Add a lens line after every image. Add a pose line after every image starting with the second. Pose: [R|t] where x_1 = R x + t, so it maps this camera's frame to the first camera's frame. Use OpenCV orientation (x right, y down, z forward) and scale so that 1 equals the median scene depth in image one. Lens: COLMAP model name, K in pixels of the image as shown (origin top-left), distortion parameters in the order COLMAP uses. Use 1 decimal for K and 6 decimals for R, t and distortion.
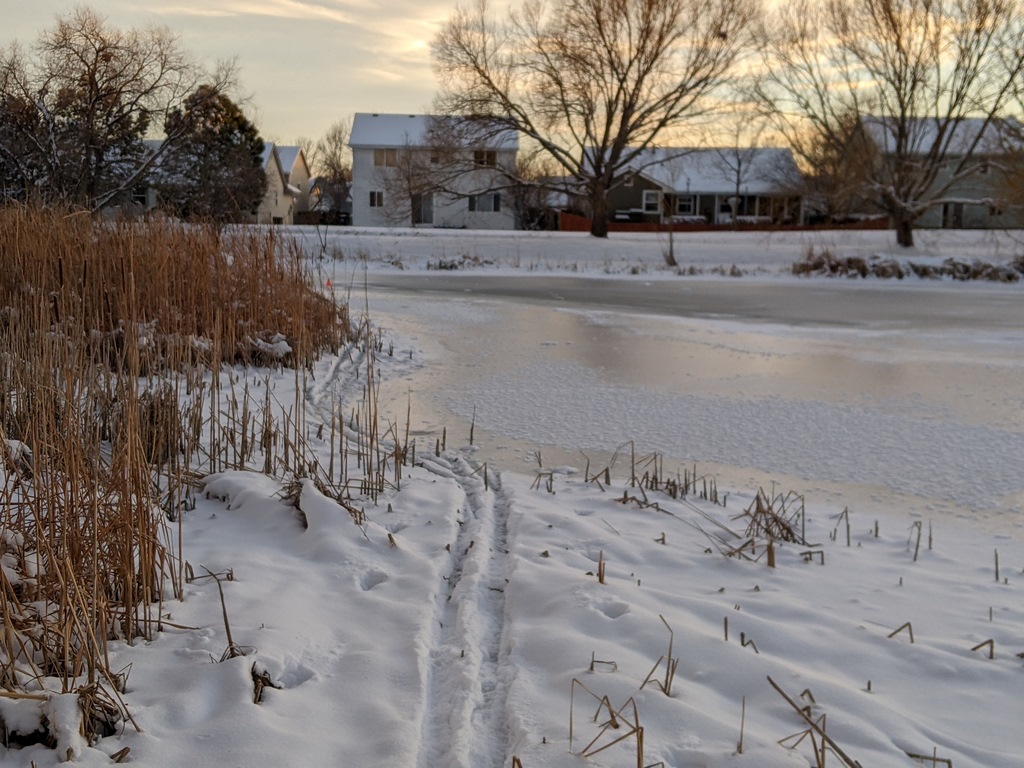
lens RADIAL K [[819.0, 0, 514.7], [0, 819.0, 370.1], [0, 0, 1]] dist [0.113523, -0.171170]
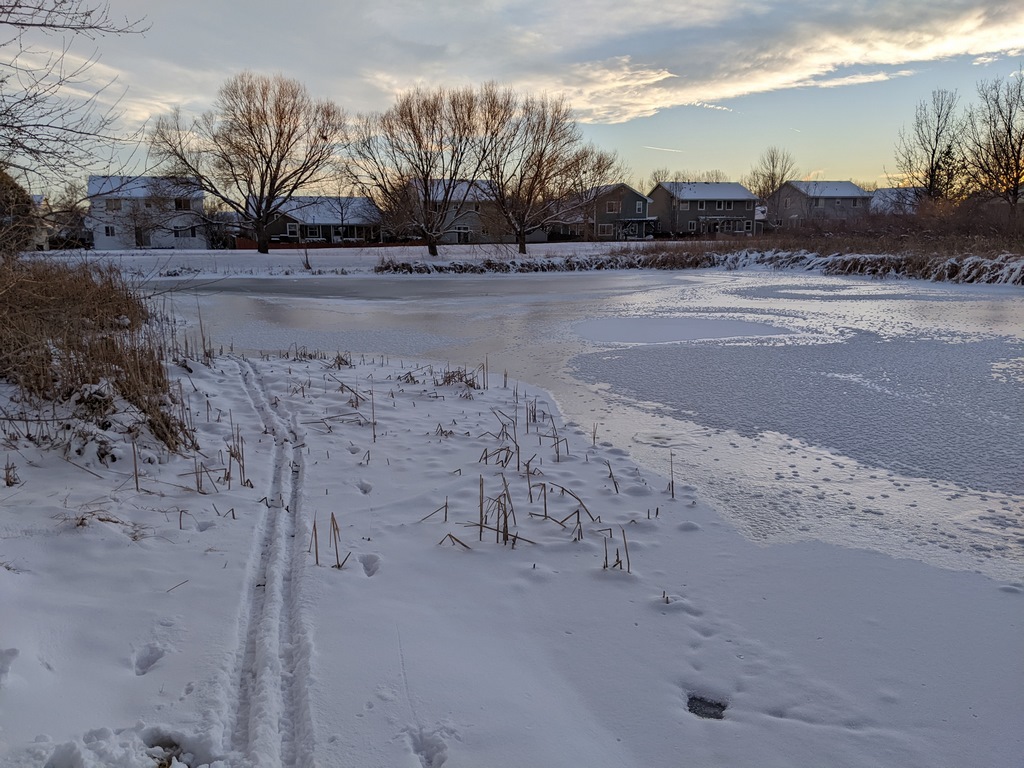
lens RADIAL K [[819.0, 0, 514.7], [0, 819.0, 370.1], [0, 0, 1]] dist [0.113523, -0.171170]
pose [[0.912597, -0.083811, 0.400179, -0.128583], [0.073289, 0.996445, 0.041555, 0.046663], [-0.402239, -0.008595, 0.915494, -0.783477]]
